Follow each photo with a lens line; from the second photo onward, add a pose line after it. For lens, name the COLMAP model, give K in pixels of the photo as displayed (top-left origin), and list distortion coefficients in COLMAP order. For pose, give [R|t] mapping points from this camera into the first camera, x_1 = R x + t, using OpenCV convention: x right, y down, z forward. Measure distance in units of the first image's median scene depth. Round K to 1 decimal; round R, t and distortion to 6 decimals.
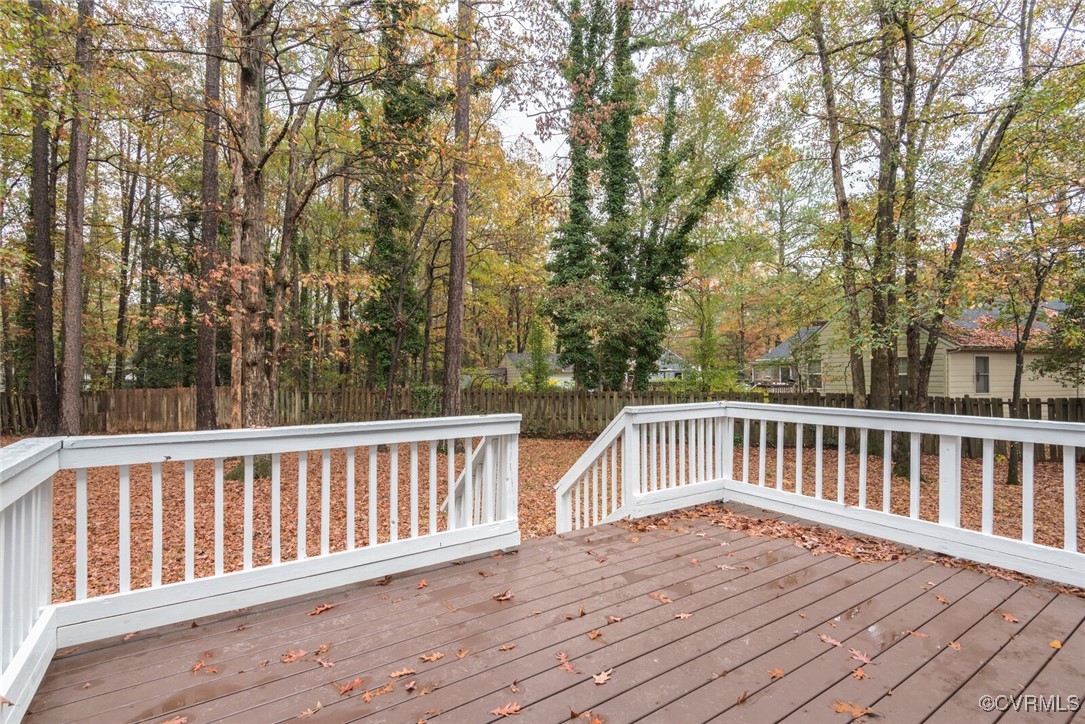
lens RADIAL K [[500.1, 0, 538.2], [0, 500.1, 367.6], [0, 0, 1]] dist [0.004452, 0.000297]
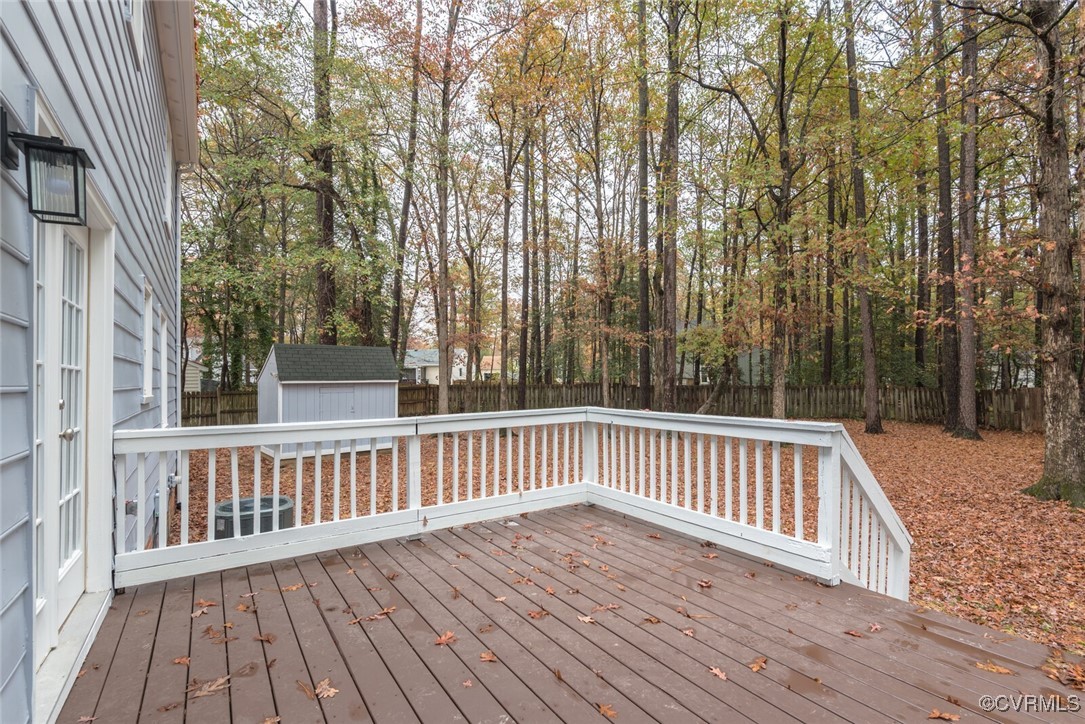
lens RADIAL K [[500.1, 0, 539.8], [0, 500.1, 370.6], [0, 0, 1]] dist [0.004452, 0.000297]
pose [[-0.008682, -0.009674, -0.999916, 0.928357], [0.022828, 0.999691, -0.009870, -0.002276], [0.999702, -0.022912, -0.008459, 0.597719]]
